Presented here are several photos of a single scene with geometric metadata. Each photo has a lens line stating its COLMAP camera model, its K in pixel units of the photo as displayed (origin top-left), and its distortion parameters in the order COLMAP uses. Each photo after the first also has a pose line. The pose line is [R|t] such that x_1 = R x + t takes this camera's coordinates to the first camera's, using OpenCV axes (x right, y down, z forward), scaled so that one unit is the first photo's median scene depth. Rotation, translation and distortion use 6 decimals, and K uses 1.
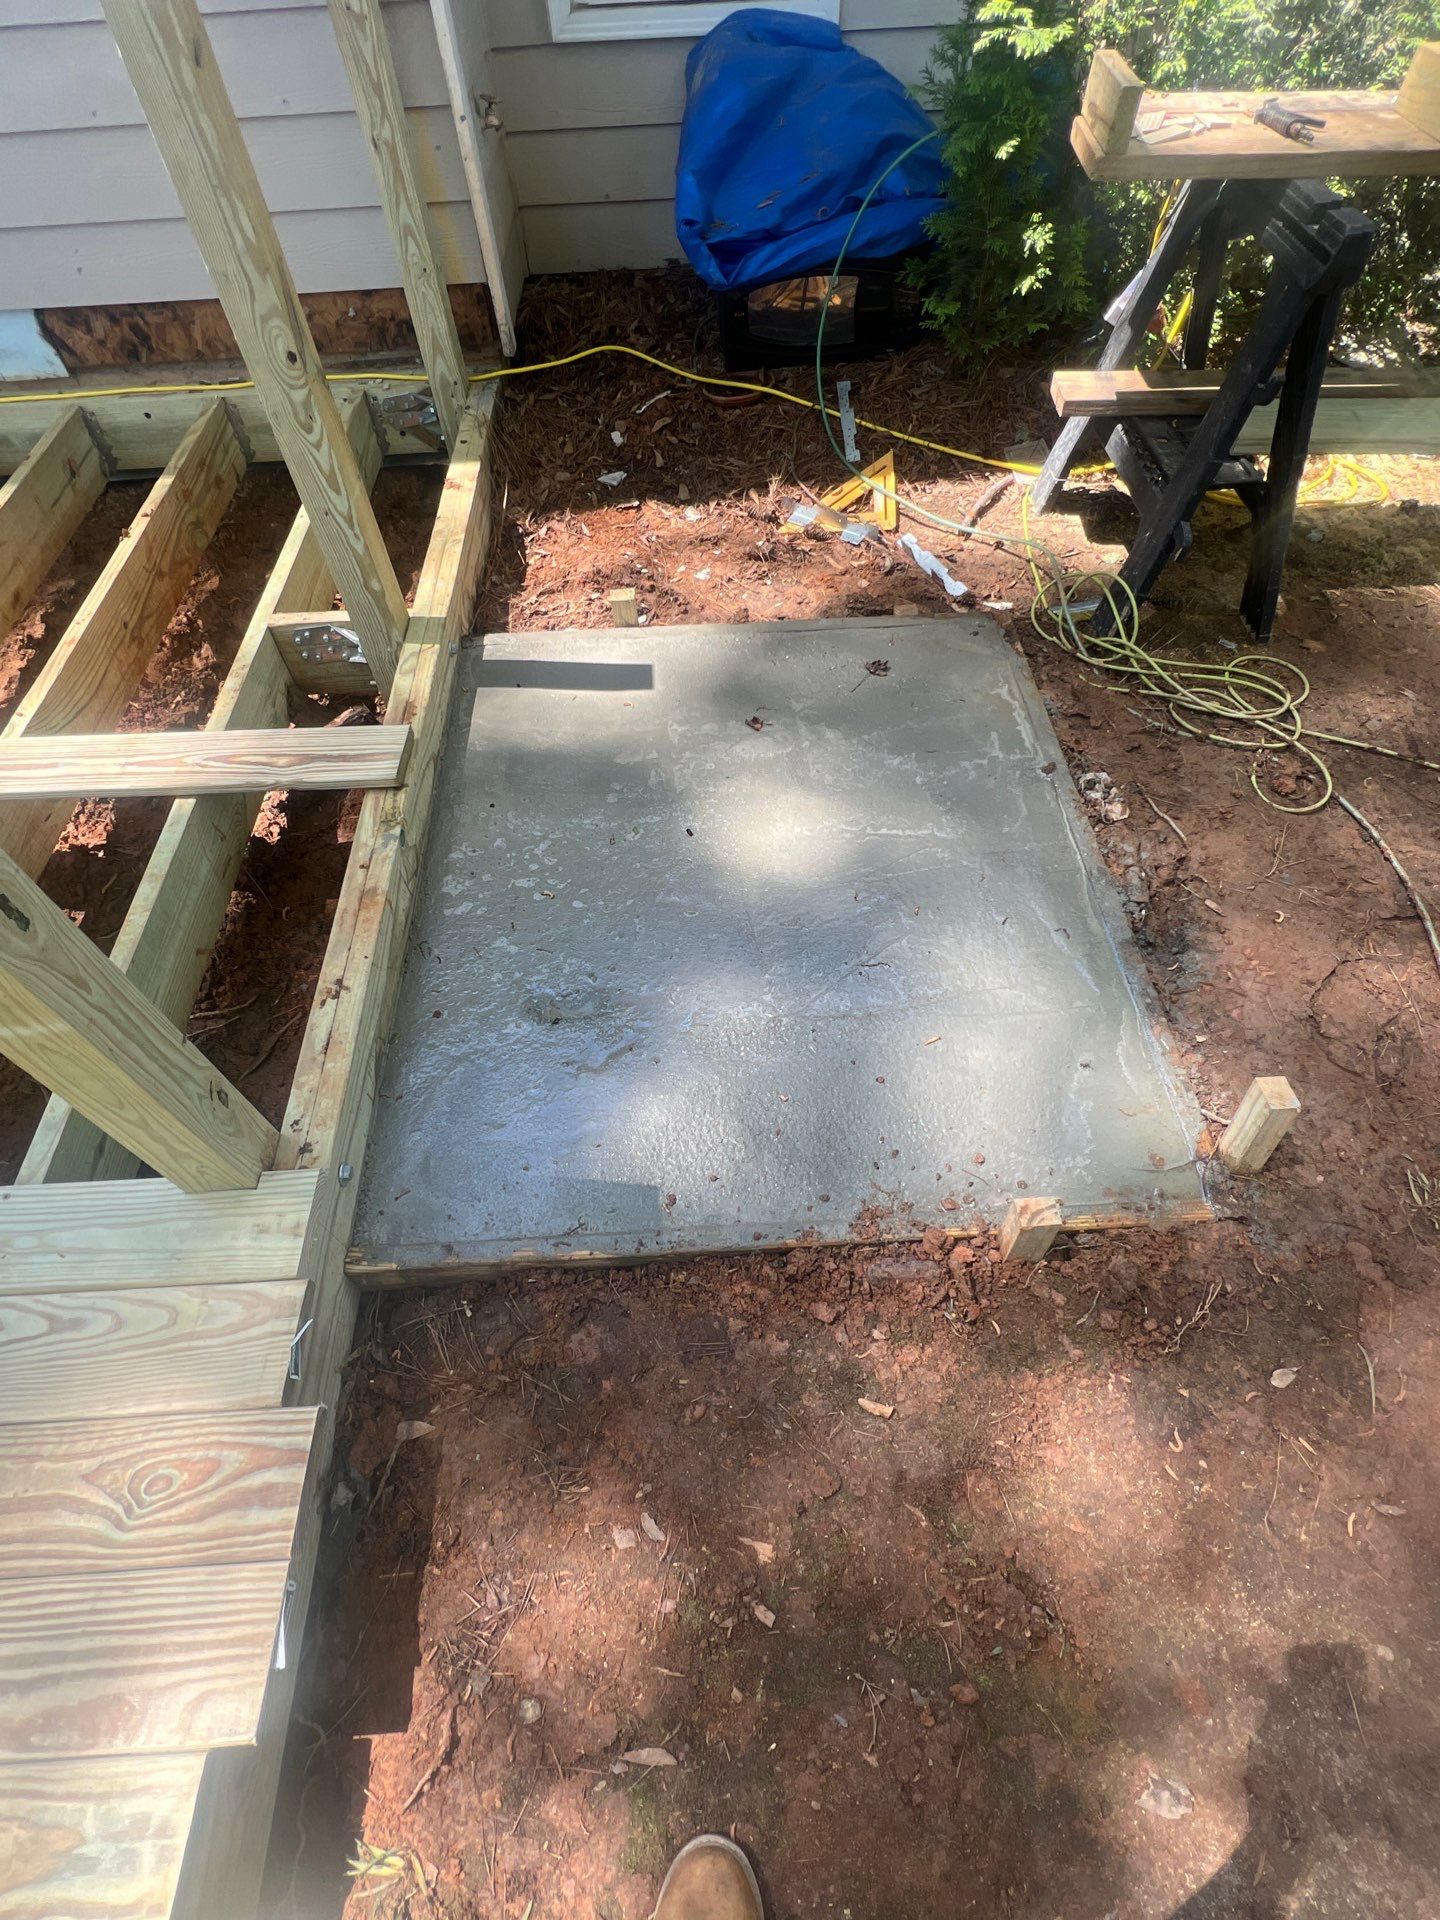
lens RADIAL K [[922.8, 0, 729.9], [0, 922.8, 959.6], [0, 0, 1]] dist [-0.001426, -0.000050]
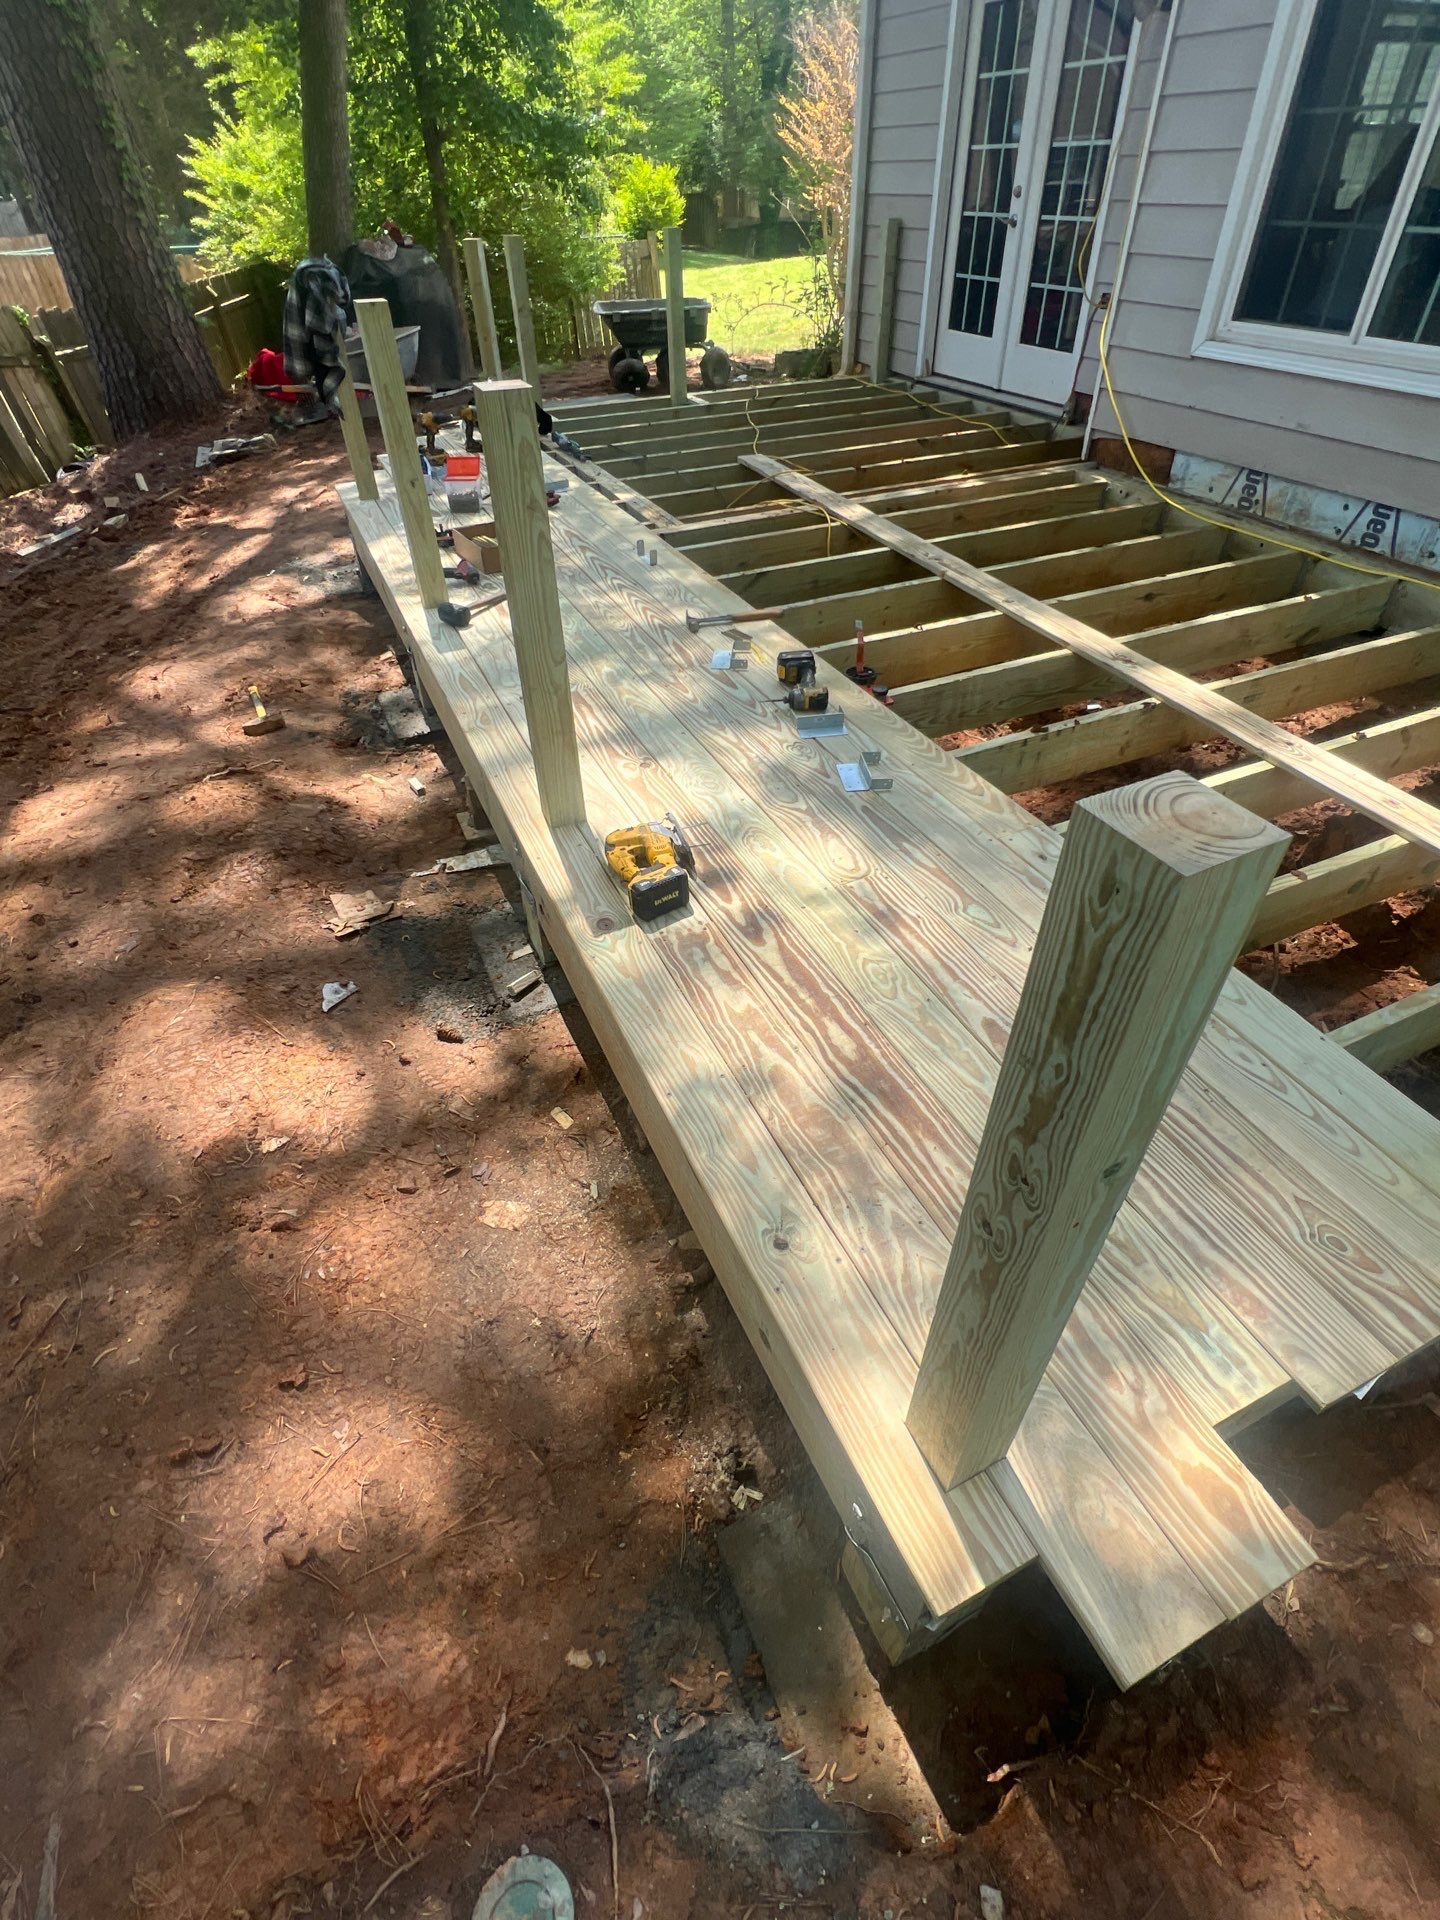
lens RADIAL K [[922.8, 0, 729.9], [0, 922.8, 959.6], [0, 0, 1]] dist [-0.001426, -0.000050]
pose [[0.375373, 0.624764, -0.684664, -0.145413], [-0.750754, 0.638144, 0.170706, 0.382524], [0.543566, 0.449936, 0.708586, -0.337411]]
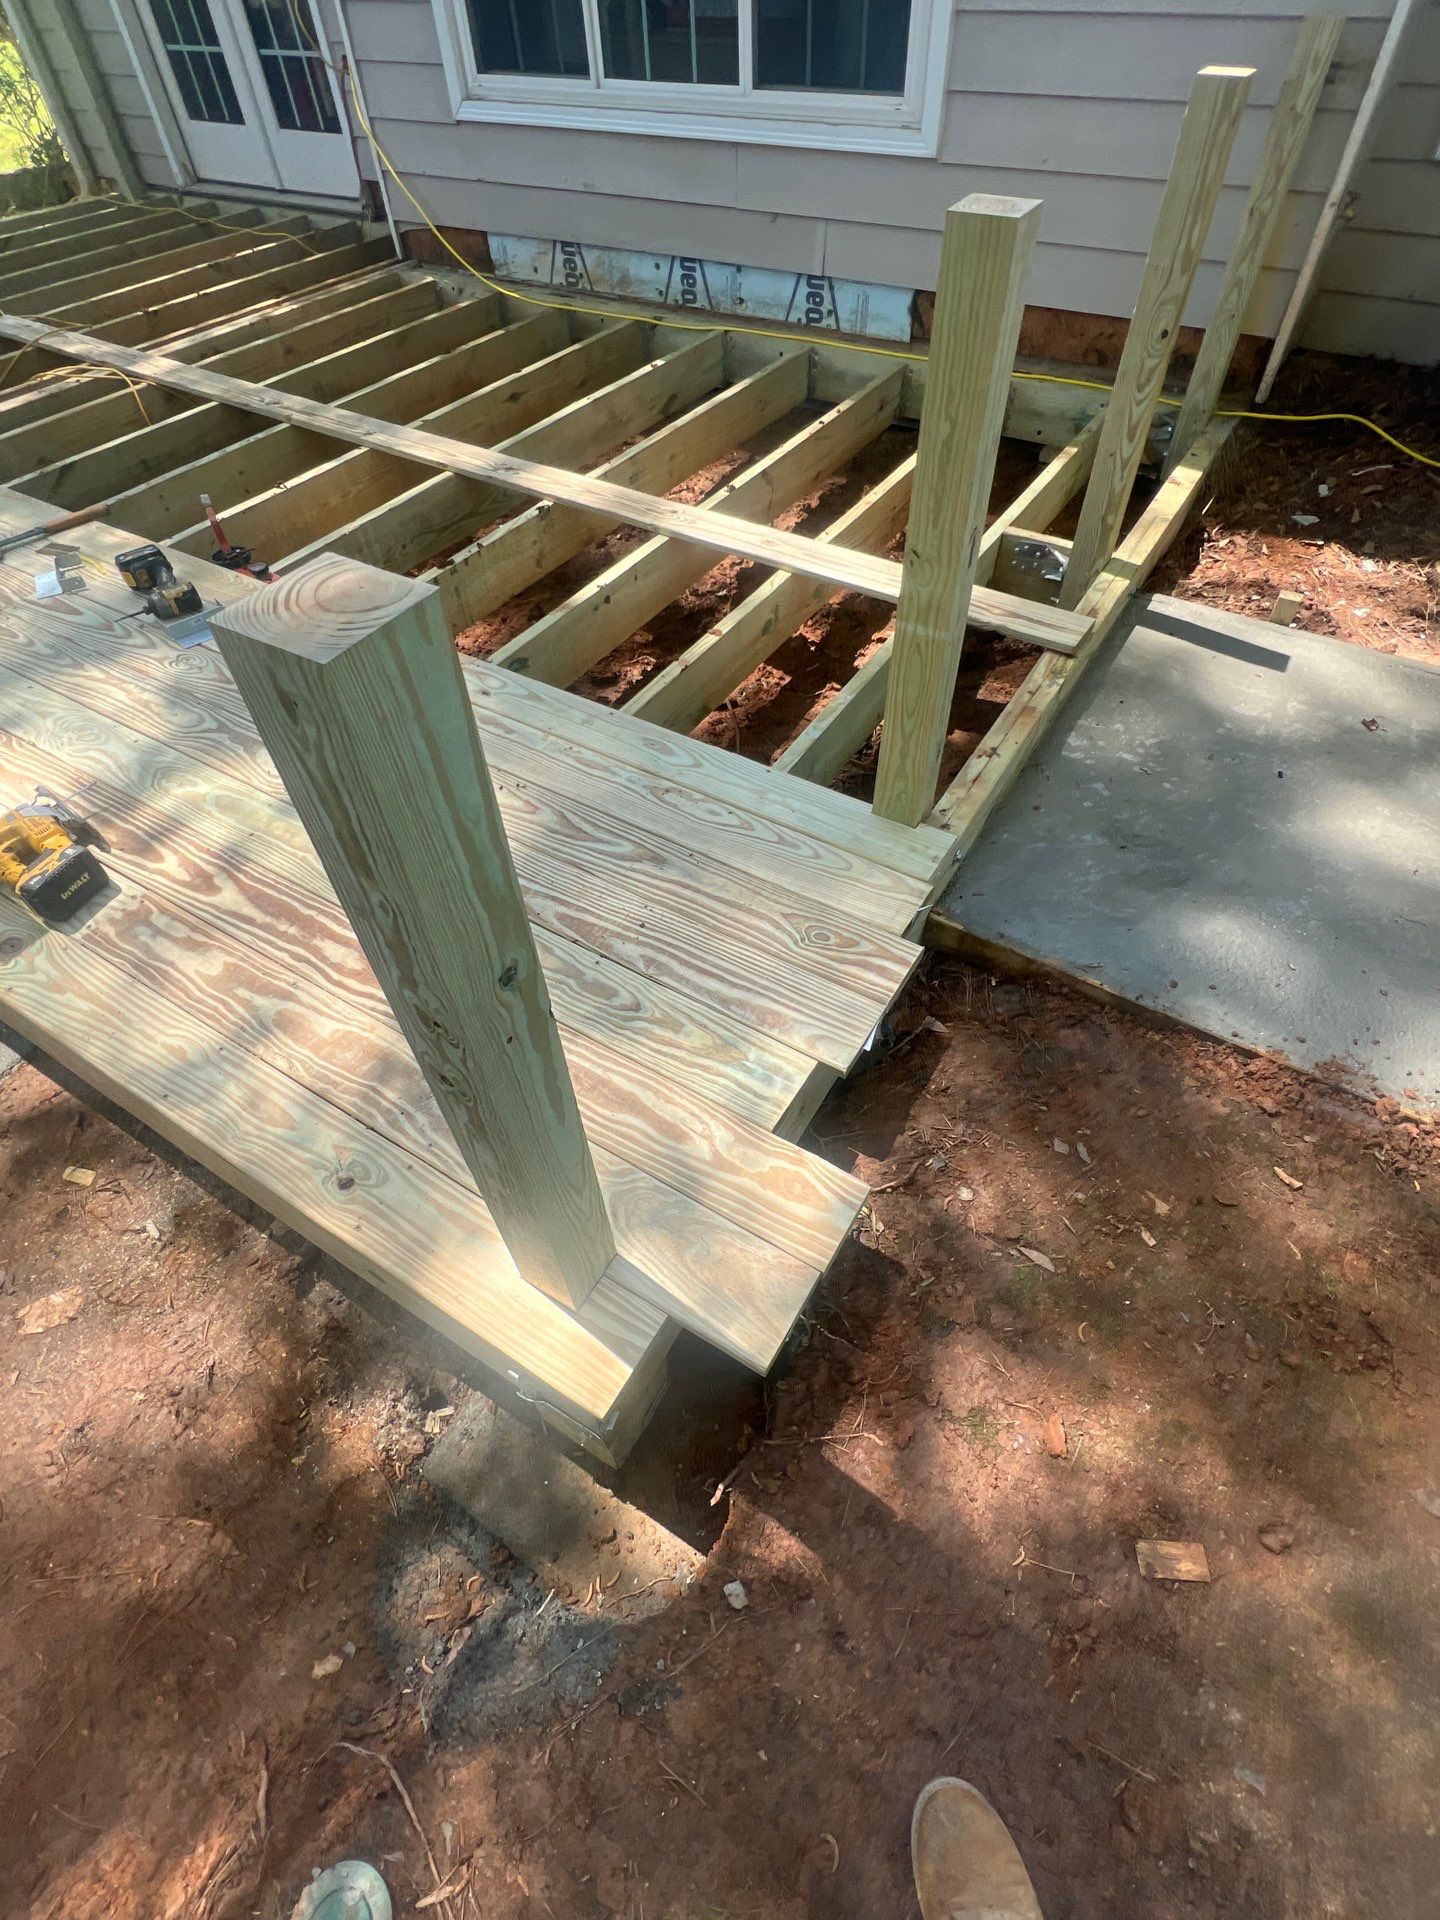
lens RADIAL K [[922.8, 0, 729.9], [0, 922.8, 959.6], [0, 0, 1]] dist [-0.001426, -0.000050]
pose [[0.822888, 0.440085, -0.359417, -0.085024], [-0.462337, 0.886302, 0.026702, 0.326054], [0.330303, 0.144200, 0.932795, -0.265665]]
